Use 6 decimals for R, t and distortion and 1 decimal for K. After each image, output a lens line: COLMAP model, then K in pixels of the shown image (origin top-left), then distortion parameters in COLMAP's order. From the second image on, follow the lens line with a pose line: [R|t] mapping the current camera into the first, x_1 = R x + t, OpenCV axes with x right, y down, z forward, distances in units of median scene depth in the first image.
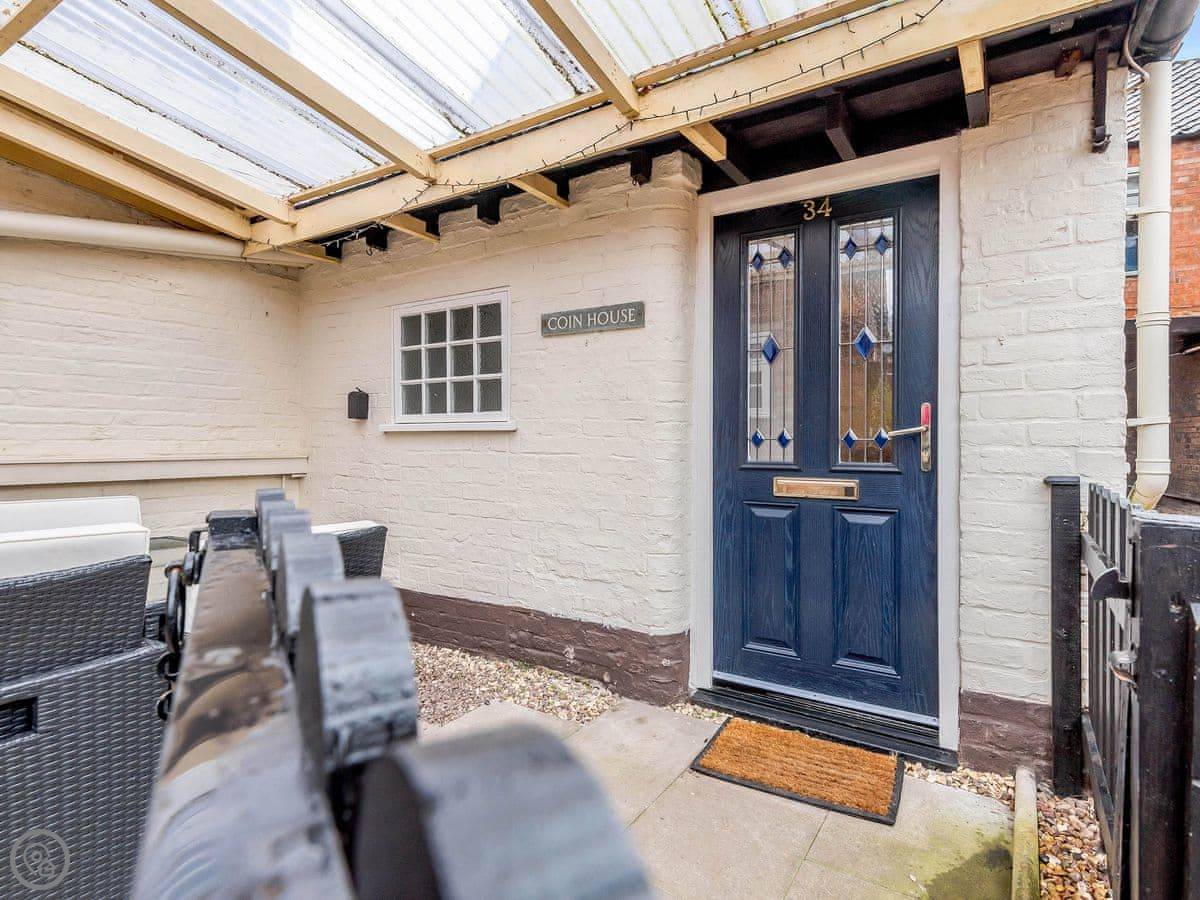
lens RADIAL K [[621.7, 0, 577.1], [0, 621.7, 423.2], [0, 0, 1]] dist [0.026183, -0.016803]
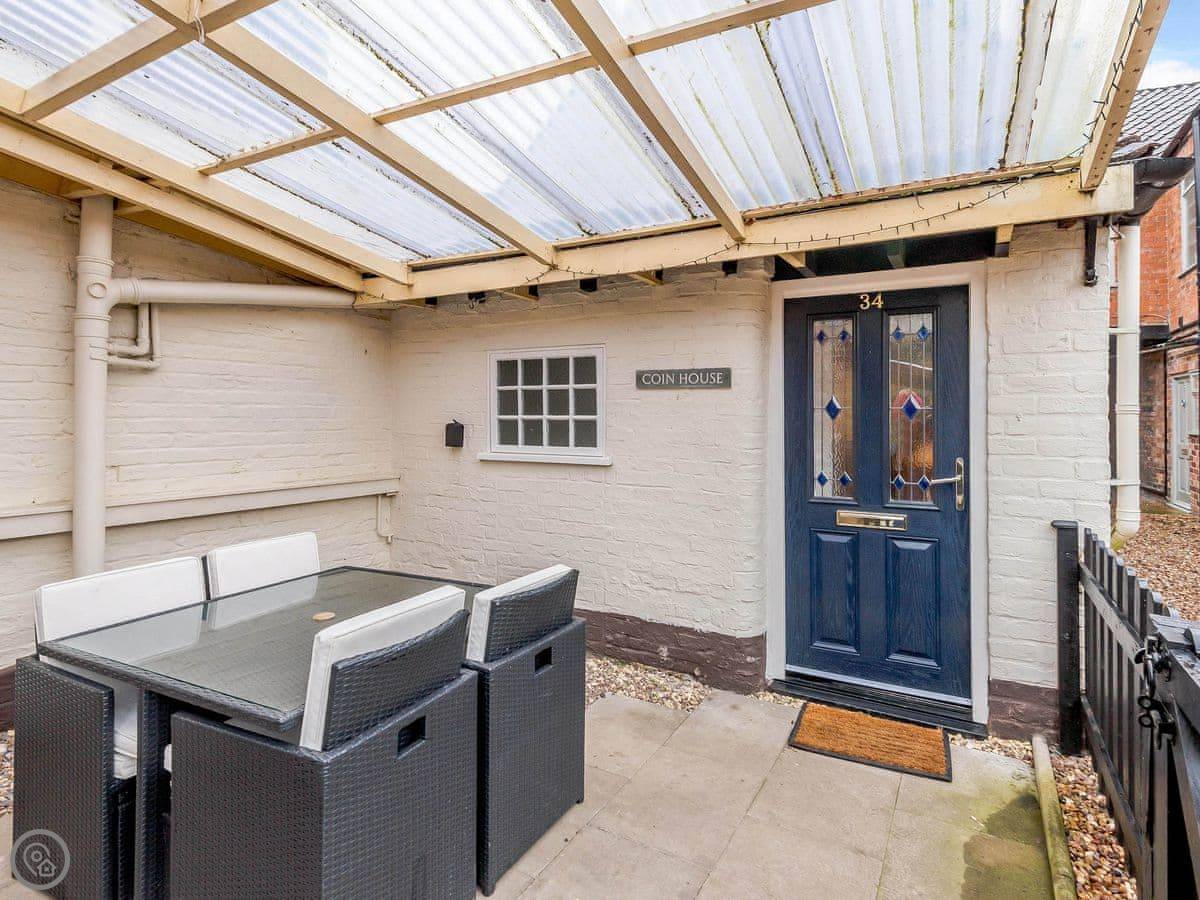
lens RADIAL K [[636.1, 0, 571.8], [0, 636.1, 387.5], [0, 0, 1]] dist [0.030721, -0.018253]
pose [[0.997934, -0.003906, 0.064126, -0.306104], [0.004009, 0.999991, -0.001473, -0.164735], [-0.064120, 0.001727, 0.997941, -0.261348]]
